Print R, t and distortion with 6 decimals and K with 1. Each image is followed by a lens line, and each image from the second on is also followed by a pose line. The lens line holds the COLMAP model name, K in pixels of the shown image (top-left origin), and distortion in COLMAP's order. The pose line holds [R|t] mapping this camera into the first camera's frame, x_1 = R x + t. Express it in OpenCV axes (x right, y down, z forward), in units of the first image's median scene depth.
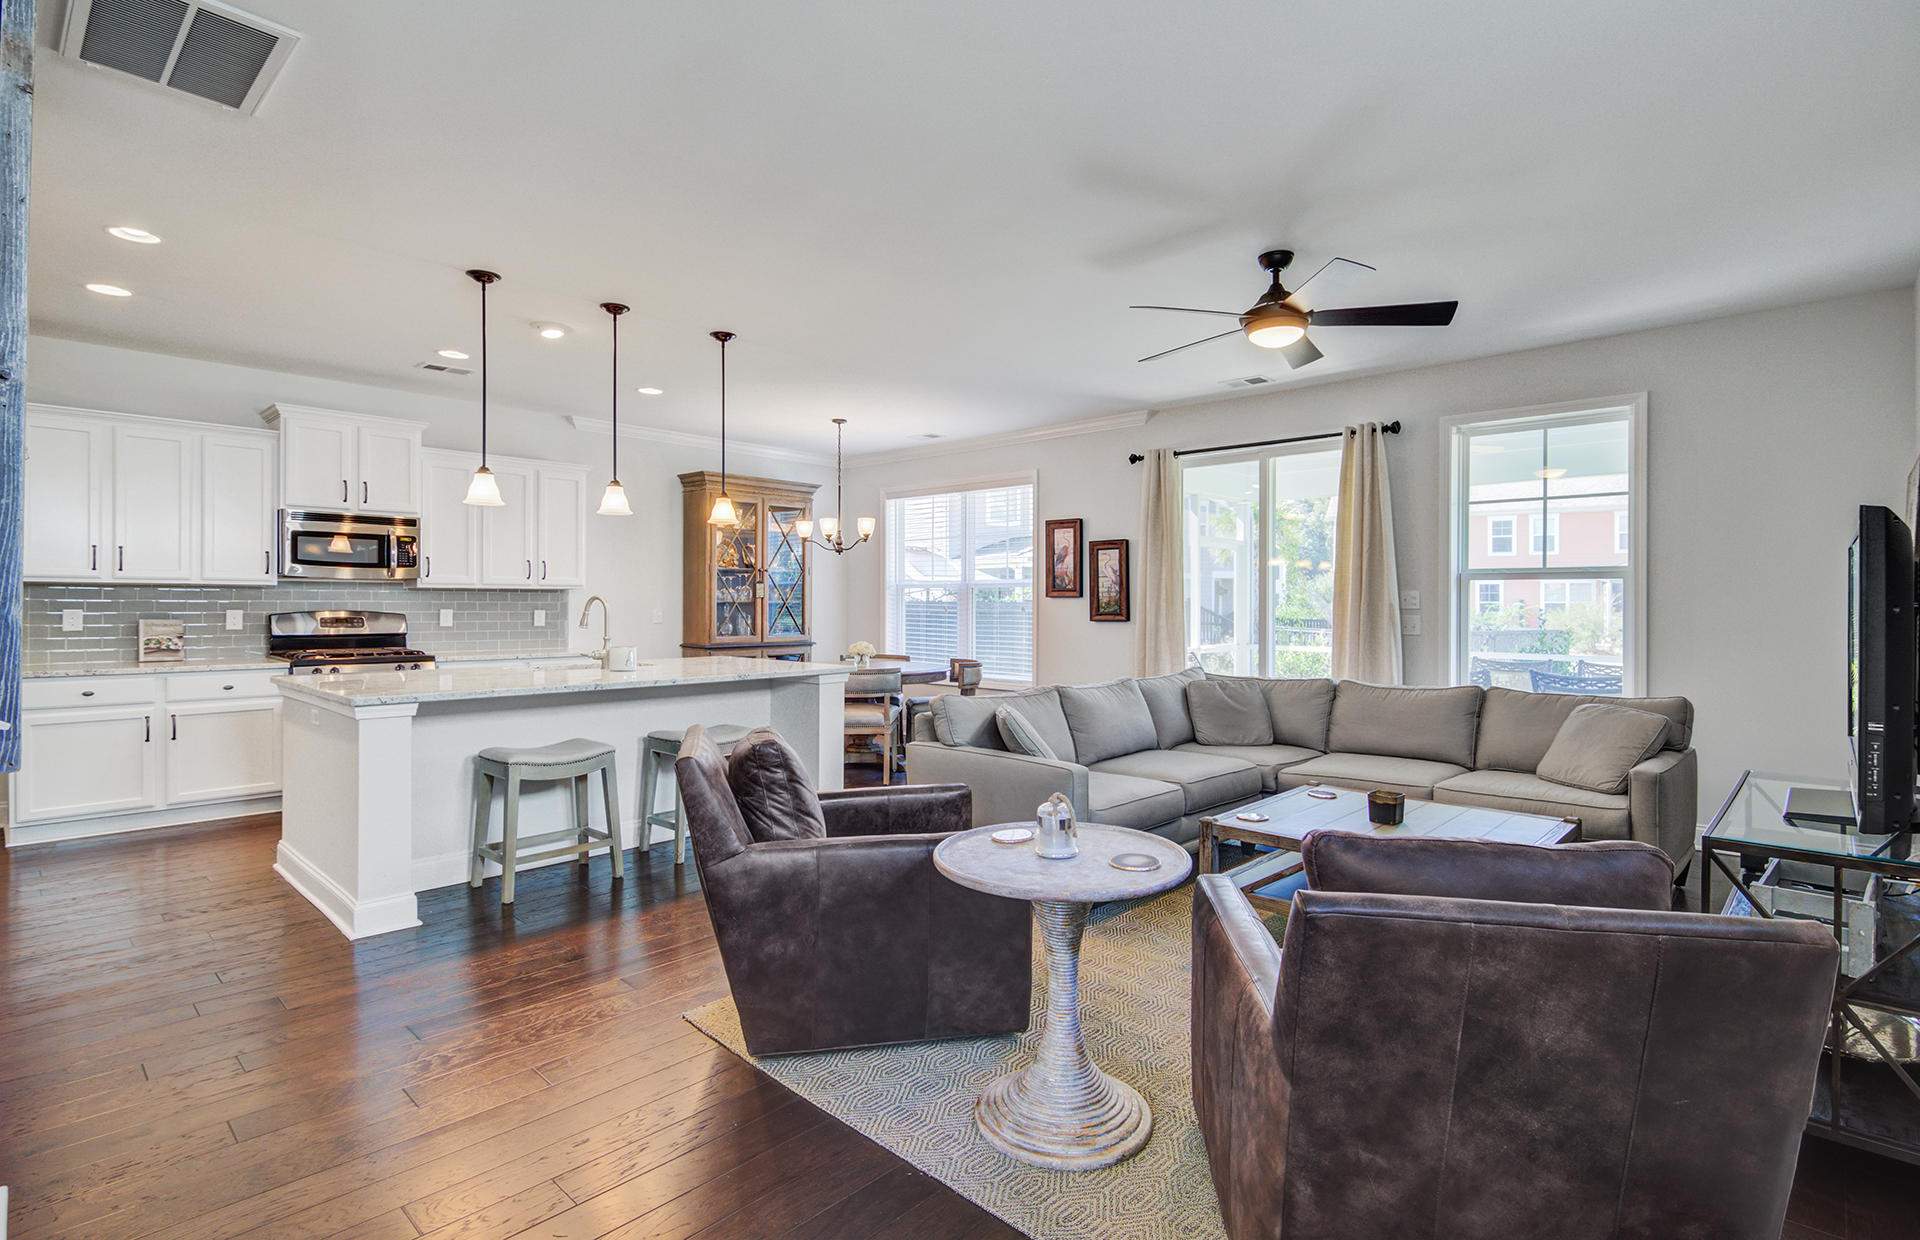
lens RADIAL K [[913.4, 0, 977.3], [0, 913.4, 604.6], [0, 0, 1]] dist [-0.019268, -0.000085]
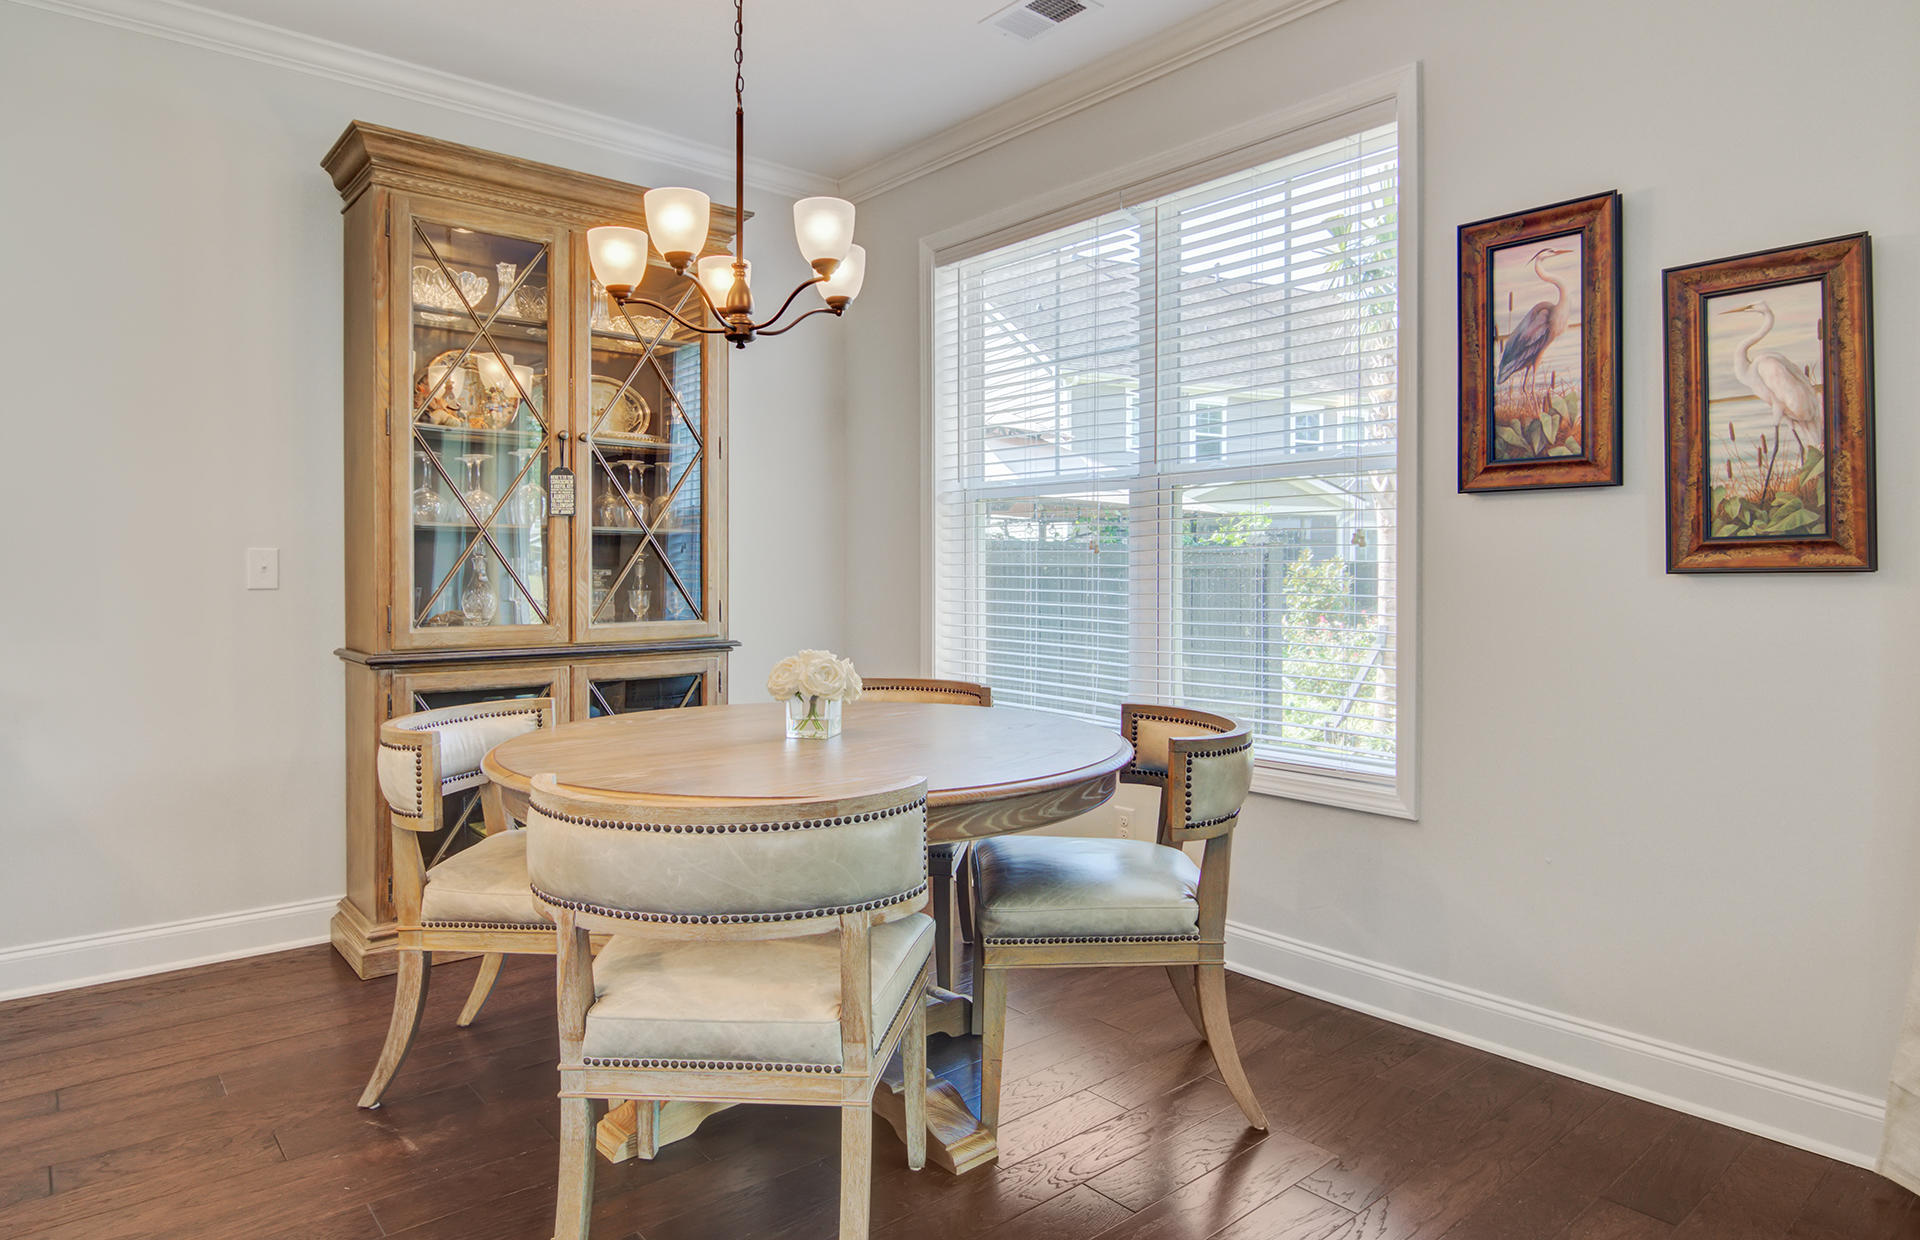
lens RADIAL K [[1119.8, 0, 960.5], [0, 1119.8, 581.4], [0, 0, 1]] dist [-0.001295, -0.012992]
pose [[0.992487, -0.004606, -0.122262, -0.045028], [0.005407, 0.999966, 0.006228, 0.019863], [0.122229, -0.006842, 0.992478, 0.758876]]
